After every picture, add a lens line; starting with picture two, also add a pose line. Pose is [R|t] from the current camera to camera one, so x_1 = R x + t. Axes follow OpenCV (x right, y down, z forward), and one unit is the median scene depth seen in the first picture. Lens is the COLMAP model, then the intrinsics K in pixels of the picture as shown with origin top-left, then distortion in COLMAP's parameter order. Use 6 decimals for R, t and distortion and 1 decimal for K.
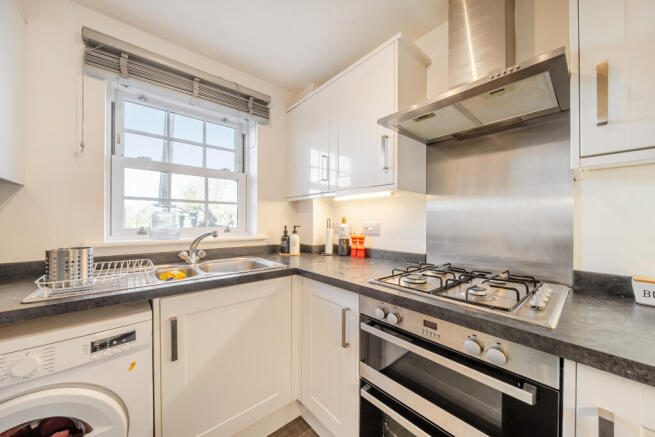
lens RADIAL K [[234.6, 0, 324.4], [0, 234.6, 221.0], [0, 0, 1]] dist [-0.001955, -0.000083]
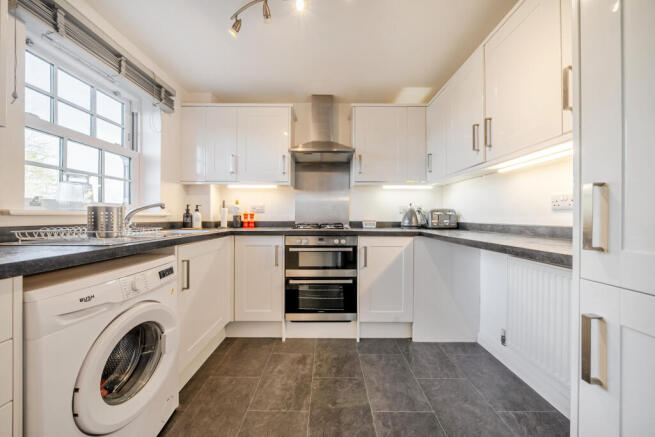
lens RADIAL K [[228.3, 0, 327.5], [0, 228.3, 218.5], [0, 0, 1]] dist [0.001280, 0.000133]
pose [[0.651647, -0.007804, 0.758482, -0.635060], [-0.002203, 0.999923, 0.012181, 0.080386], [-0.758519, -0.009608, 0.651580, -0.312186]]
